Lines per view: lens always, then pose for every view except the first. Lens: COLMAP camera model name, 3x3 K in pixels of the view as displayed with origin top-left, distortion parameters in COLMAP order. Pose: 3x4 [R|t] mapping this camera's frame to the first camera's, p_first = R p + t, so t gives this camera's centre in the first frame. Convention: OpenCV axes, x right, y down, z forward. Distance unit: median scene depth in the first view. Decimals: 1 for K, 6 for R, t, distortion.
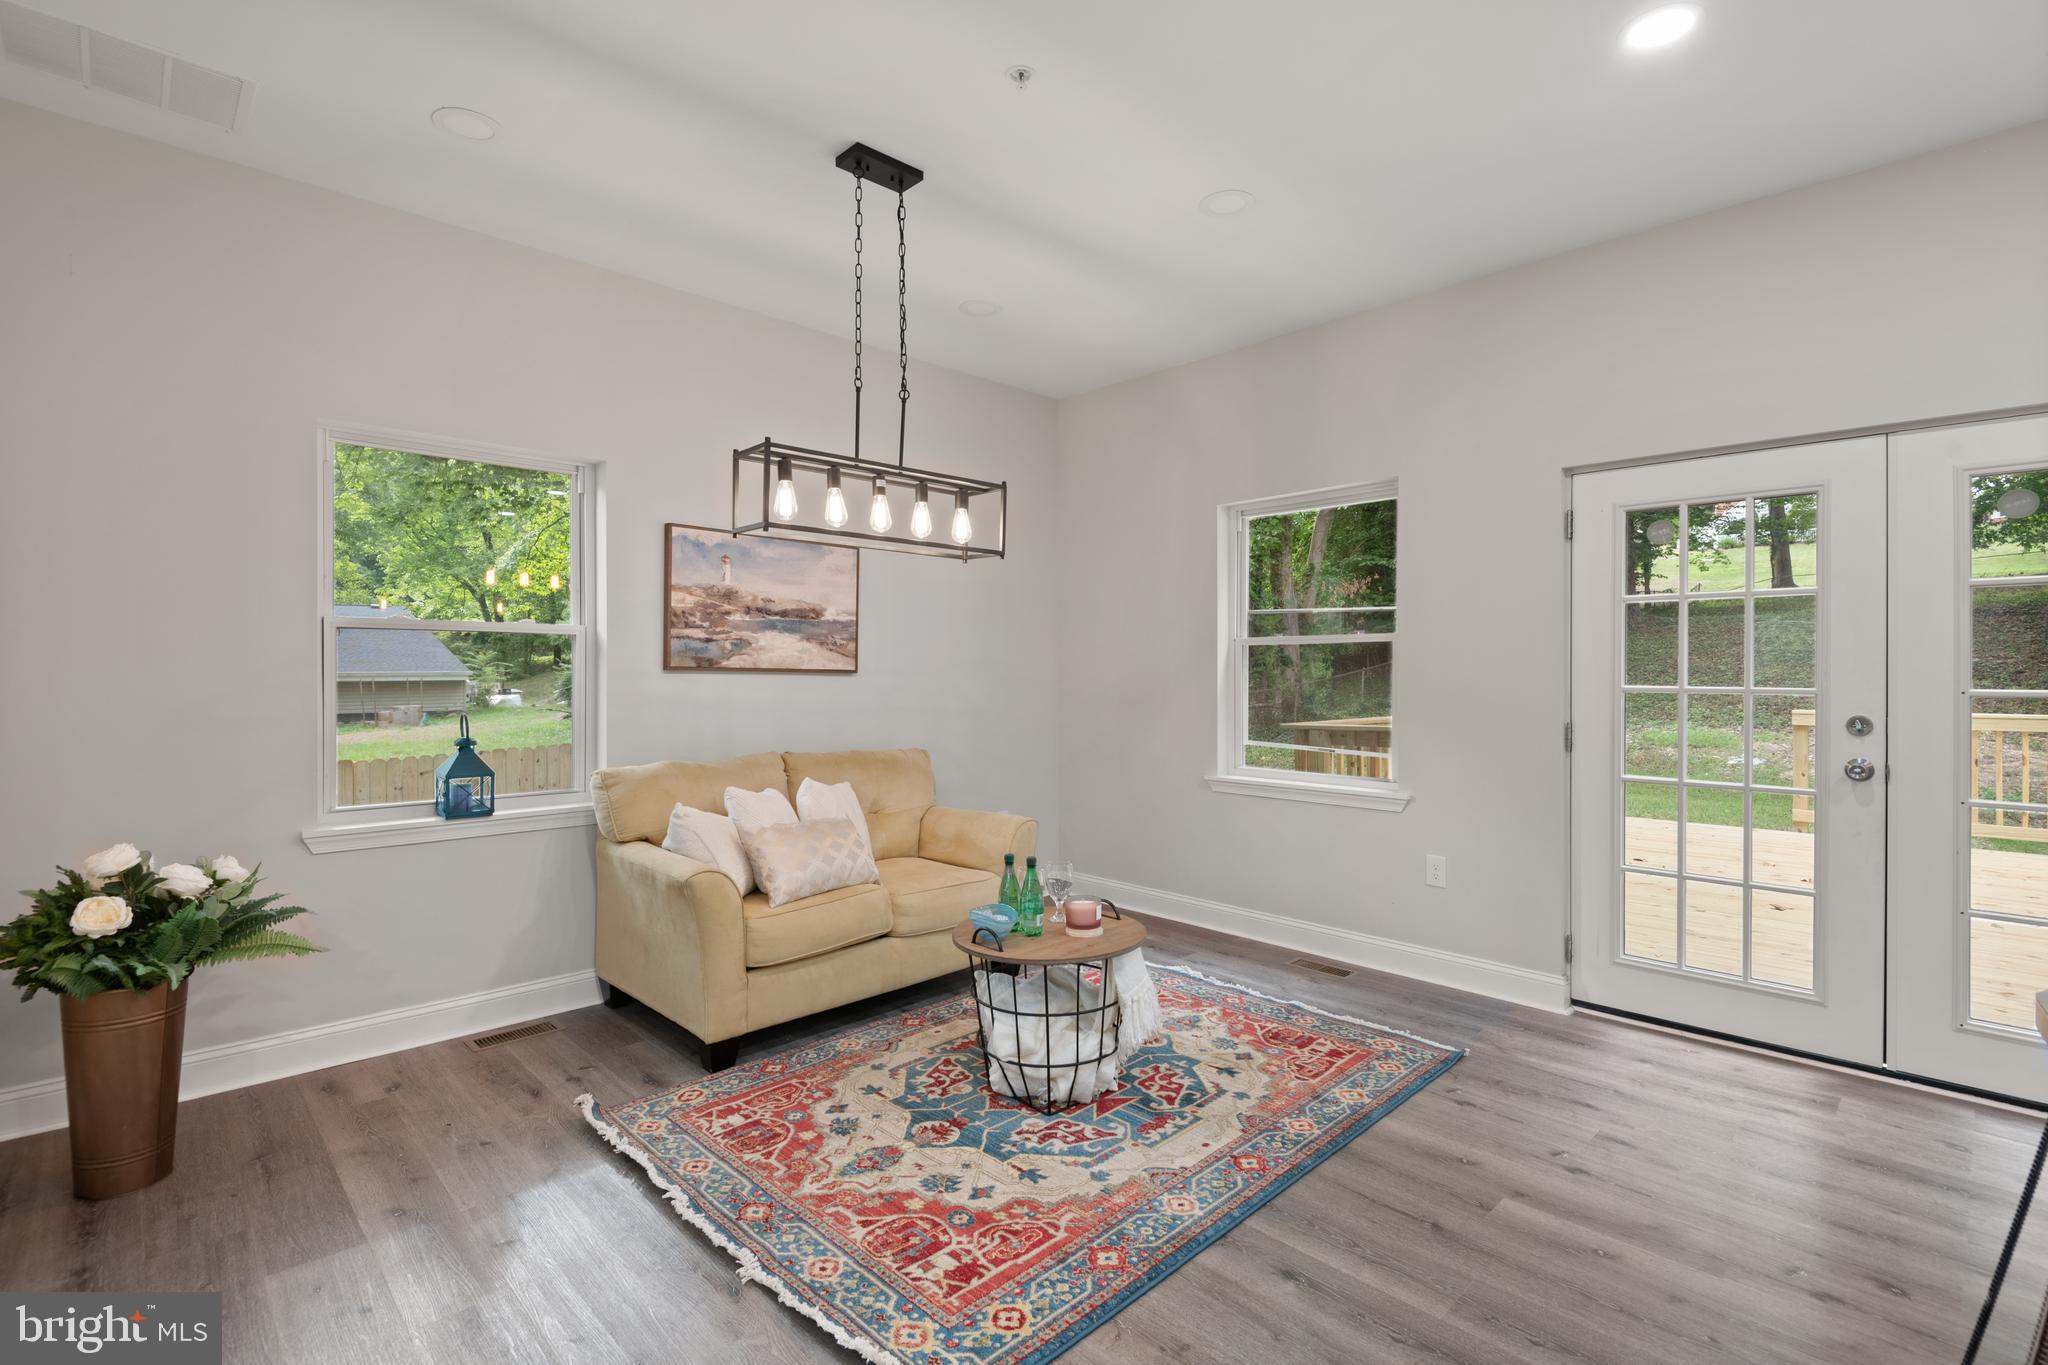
lens RADIAL K [[948.6, 0, 1036.9], [0, 948.6, 661.8], [0, 0, 1]] dist [0.019671, -0.014075]
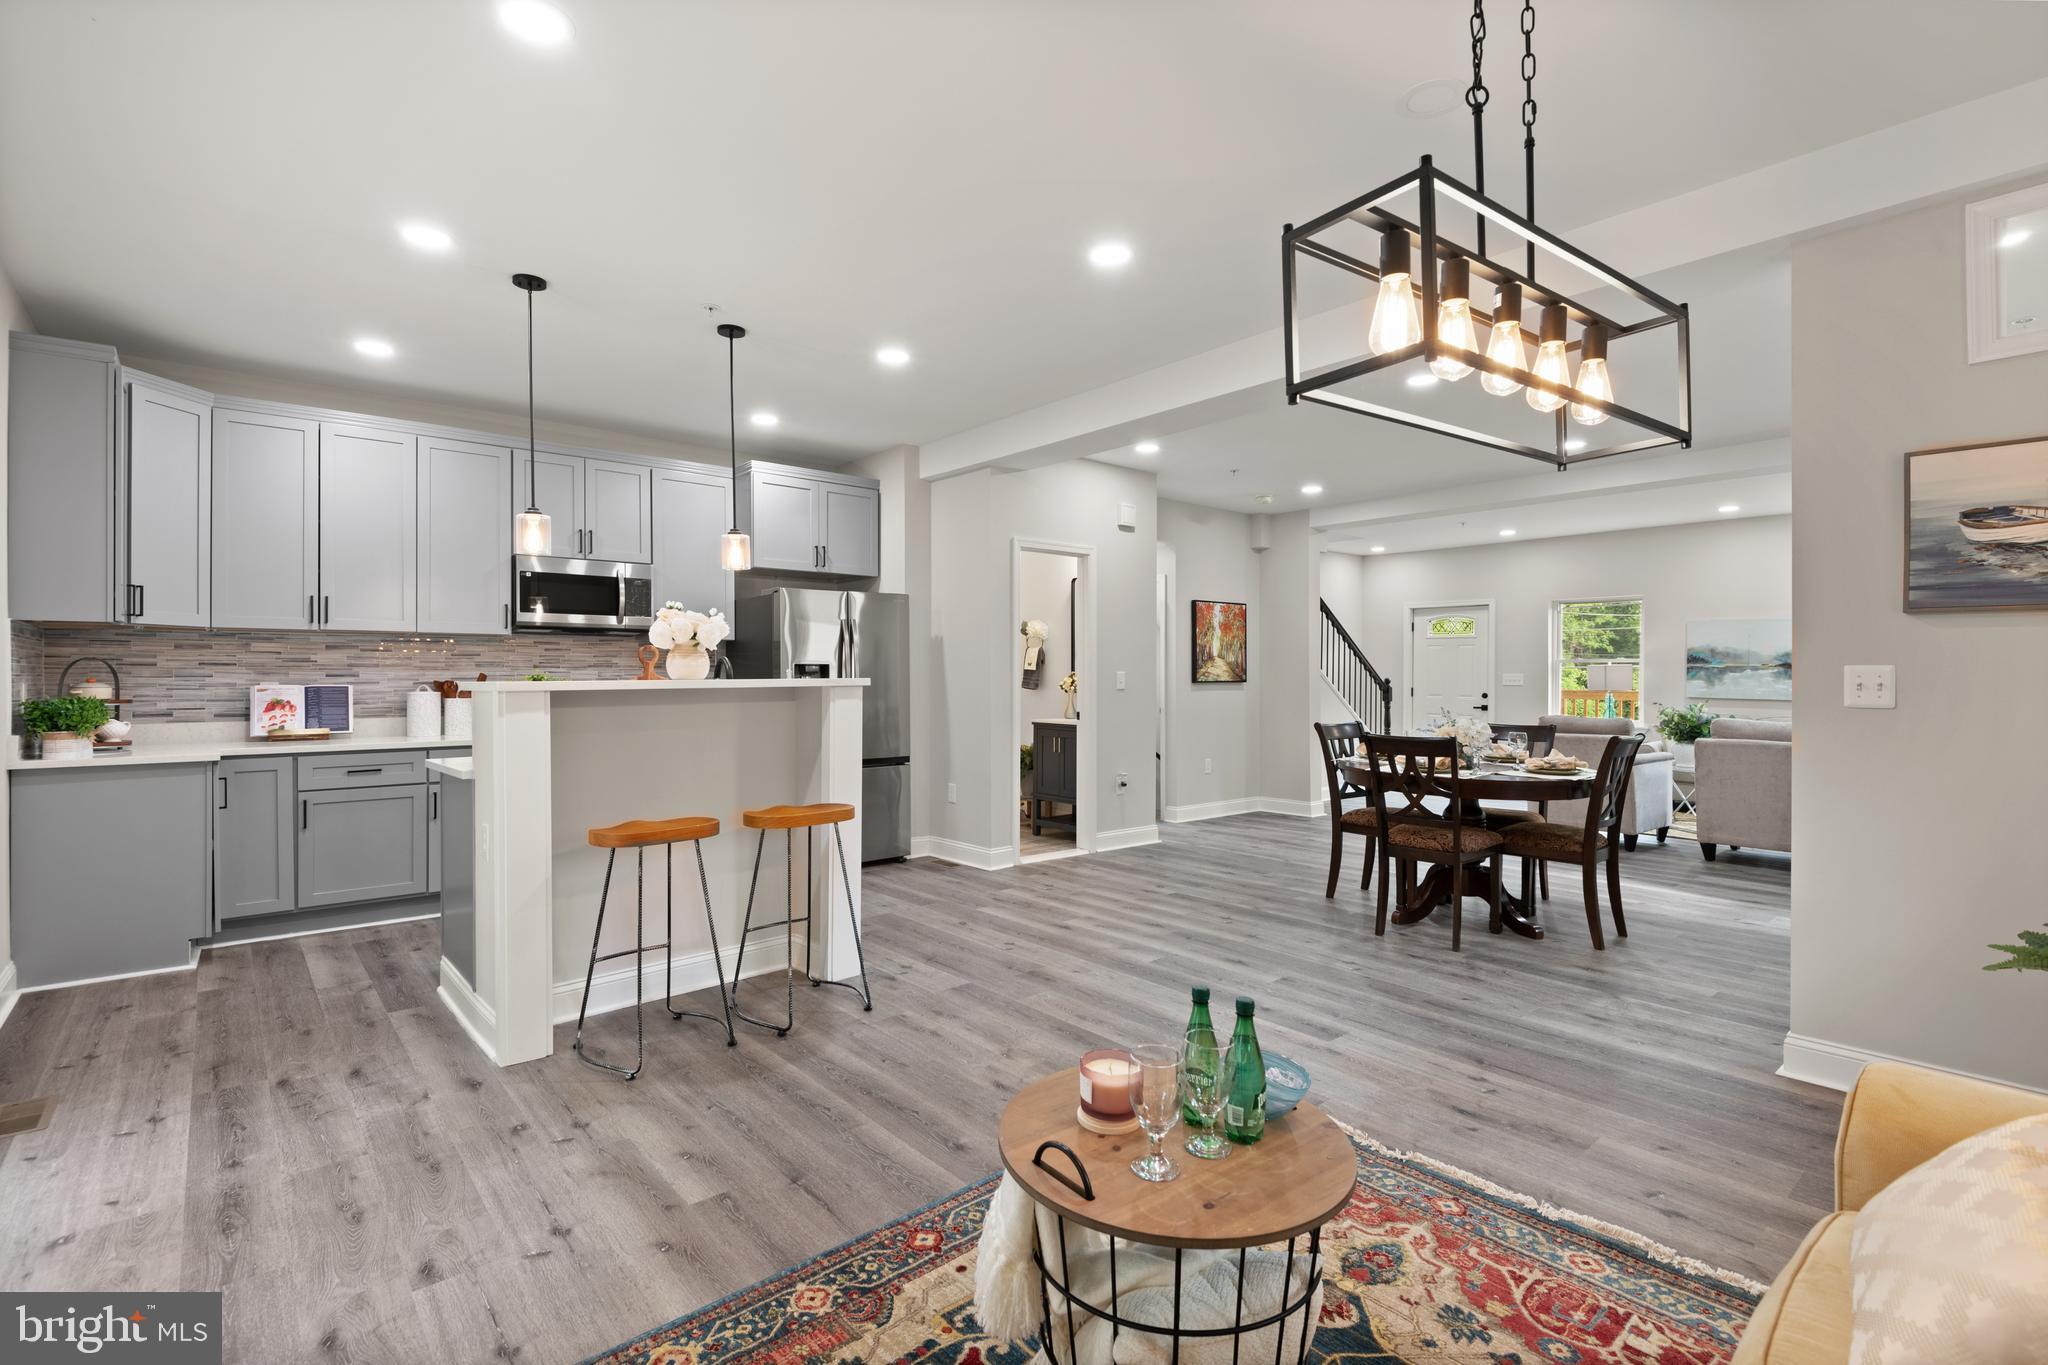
lens RADIAL K [[948.6, 0, 1035.9], [0, 948.6, 671.9], [0, 0, 1]] dist [0.019671, -0.014075]
pose [[-0.998017, 0.000920, 0.062934, 0.060542], [0.000257, 0.999944, -0.010551, 0.019614], [-0.062940, -0.010514, -0.997962, 1.653034]]
